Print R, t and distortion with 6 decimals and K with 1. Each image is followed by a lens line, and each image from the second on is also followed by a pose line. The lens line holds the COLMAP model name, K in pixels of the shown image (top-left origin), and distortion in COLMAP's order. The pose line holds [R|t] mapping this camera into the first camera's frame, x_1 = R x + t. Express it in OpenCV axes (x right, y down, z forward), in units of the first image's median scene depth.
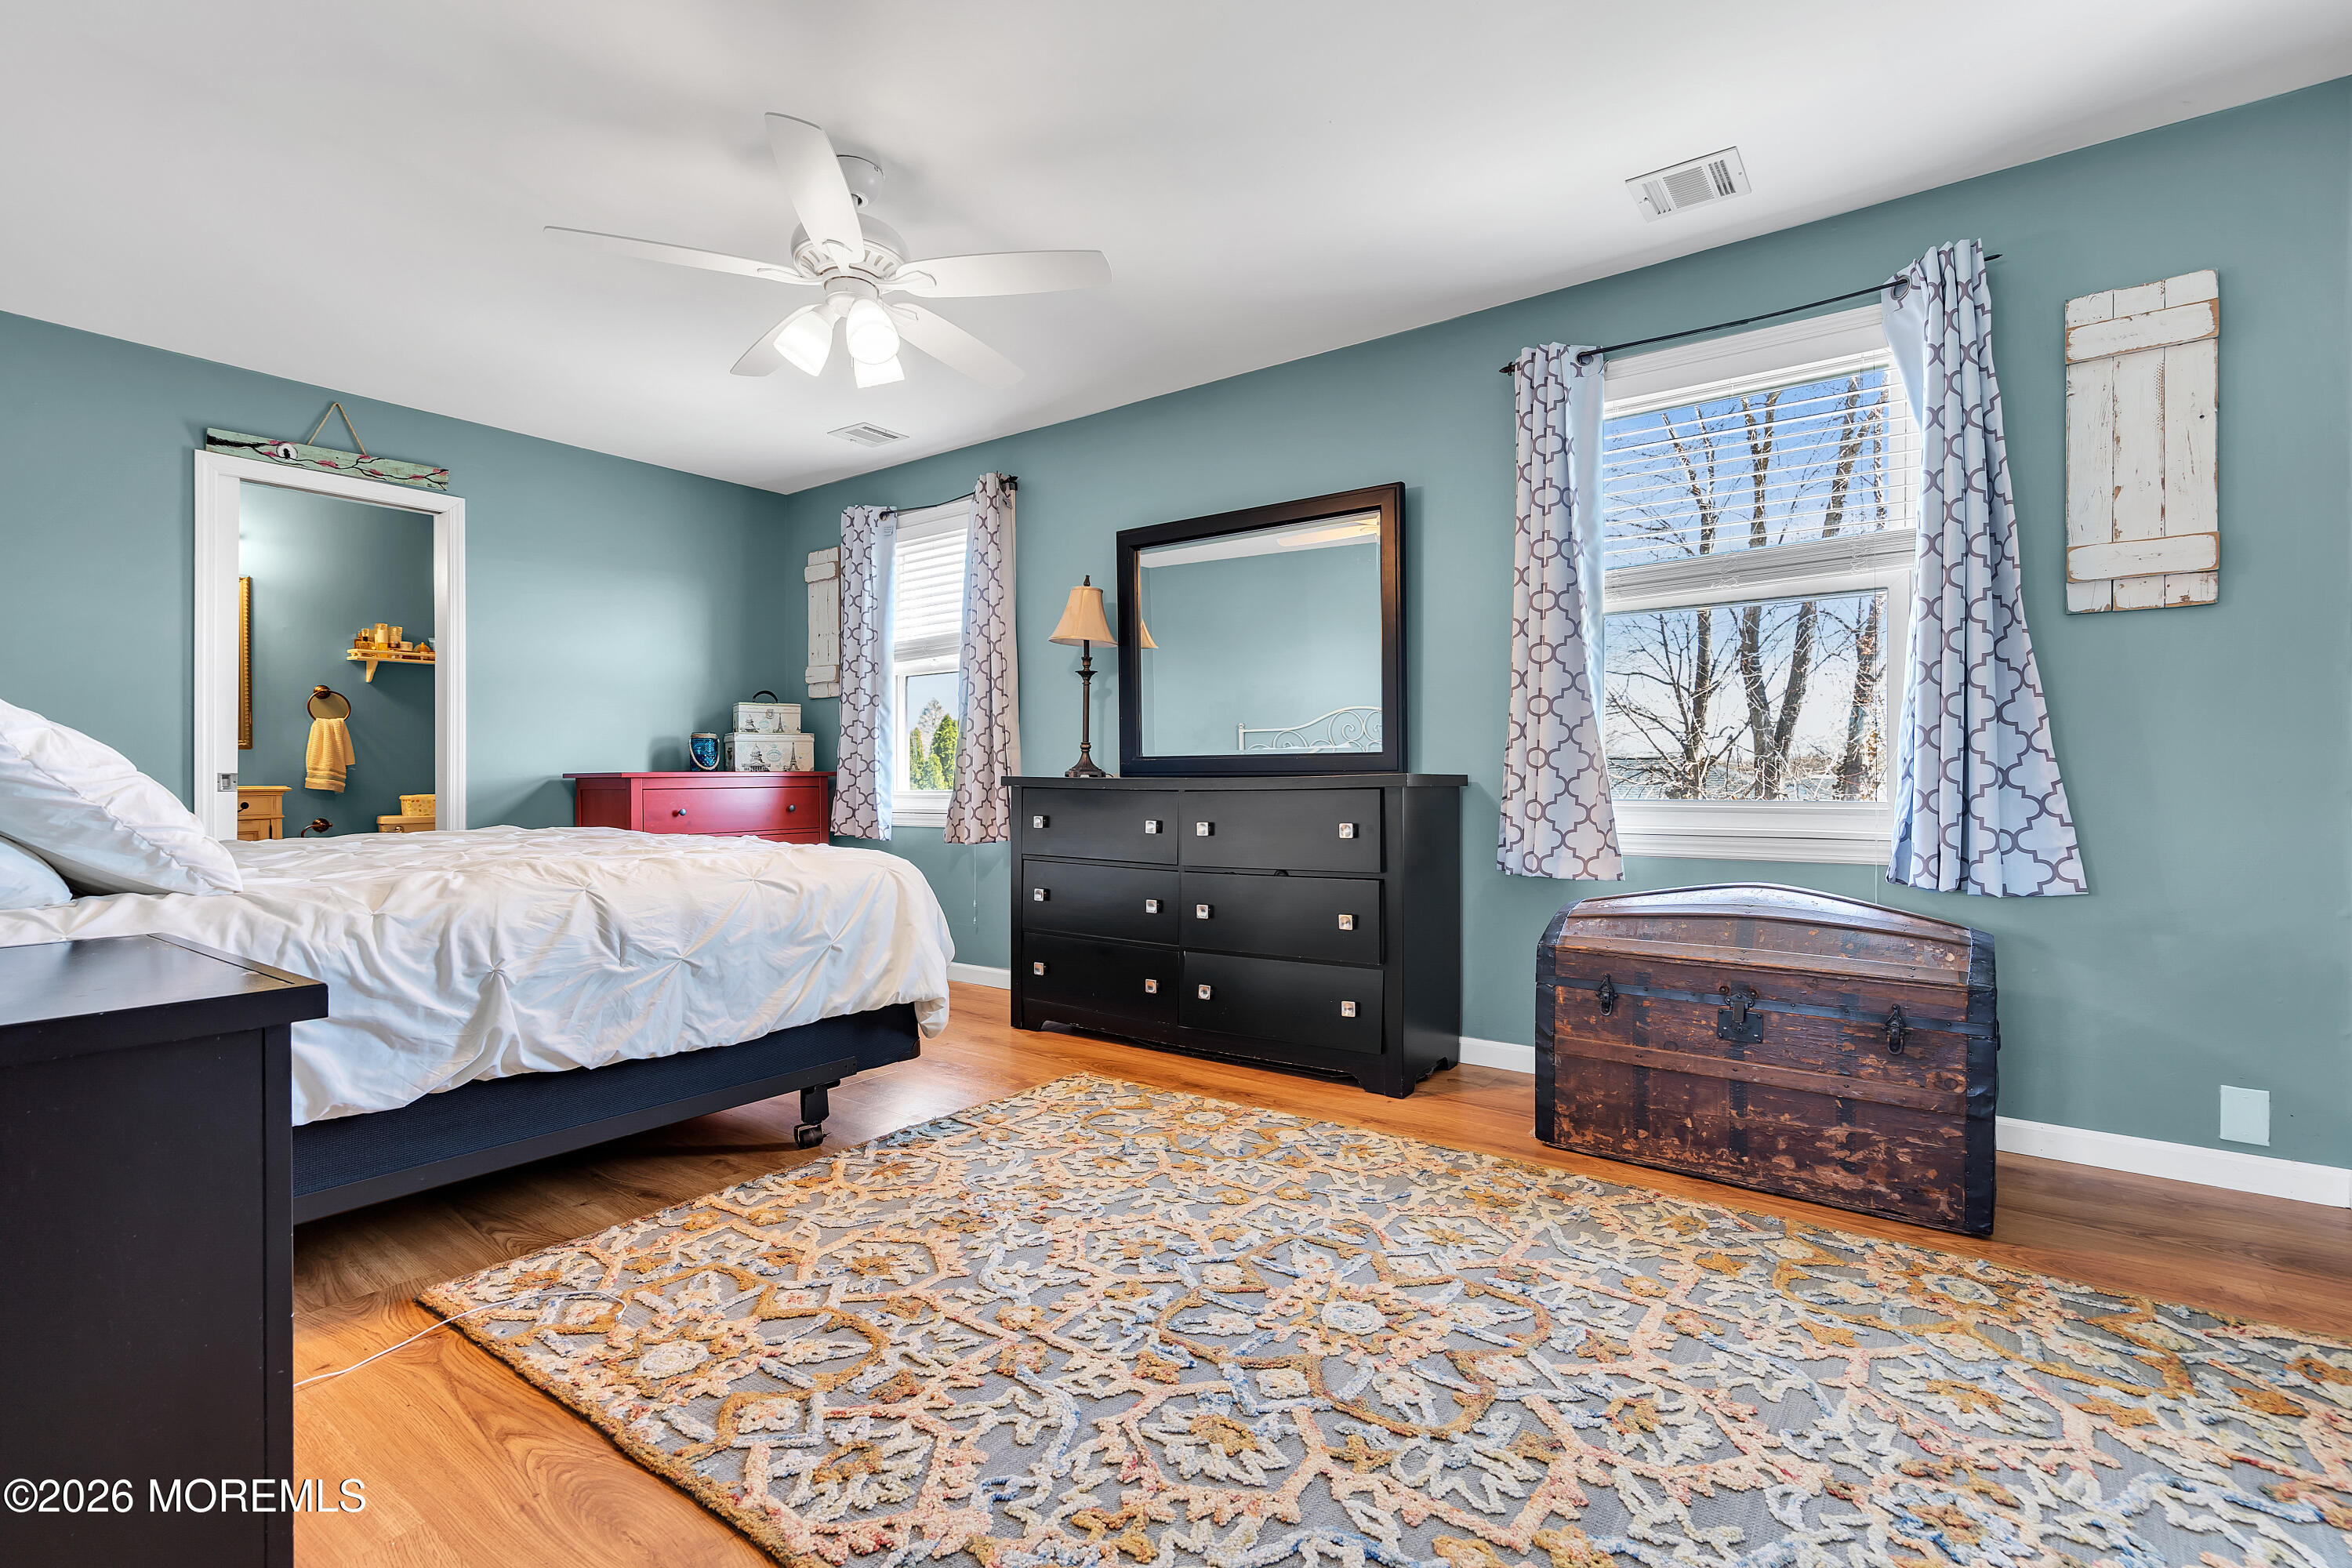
lens RADIAL K [[1061.8, 0, 1168.3], [0, 1061.8, 787.8], [0, 0, 1]] dist [-0.002618, 0.000547]
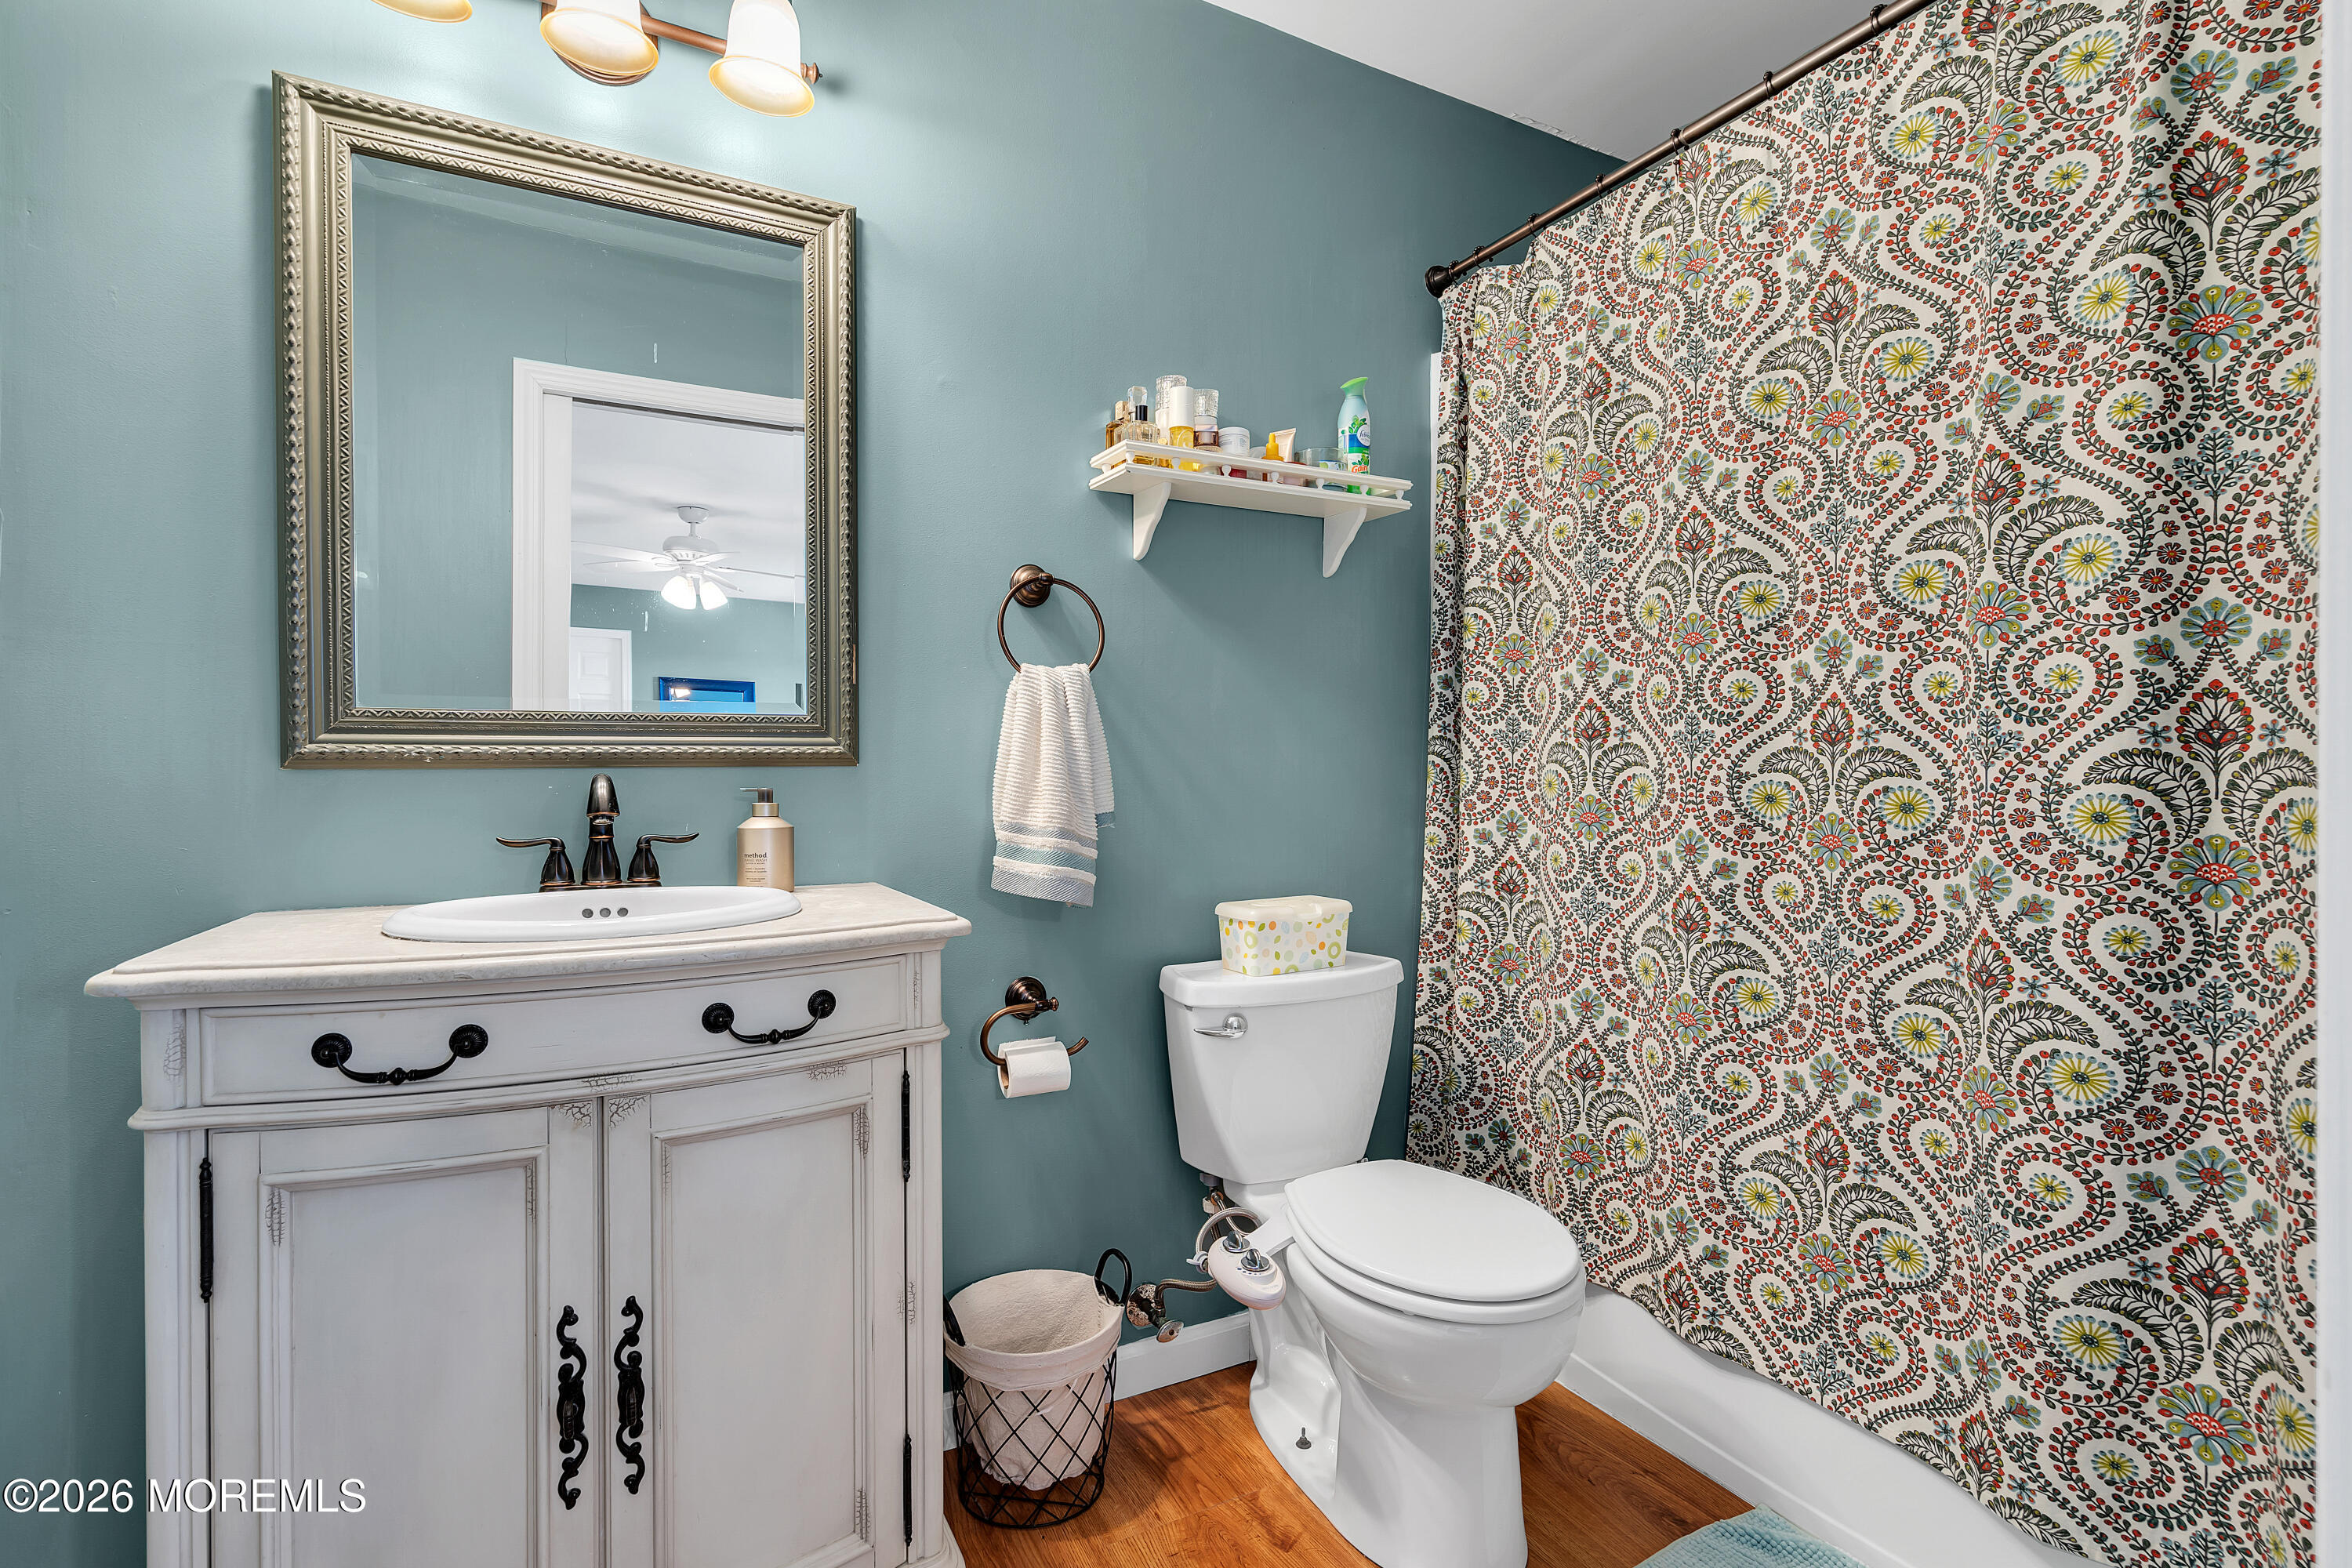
lens RADIAL K [[1105.9, 0, 1176.0], [0, 1105.9, 784.0], [0, 0, 1]] dist [0.001711, 0.000412]
pose [[0.895201, -0.000528, -0.445663, -0.600688], [-0.000303, 0.999998, -0.001793, -0.029086], [0.445663, 0.001740, 0.895199, 0.709271]]
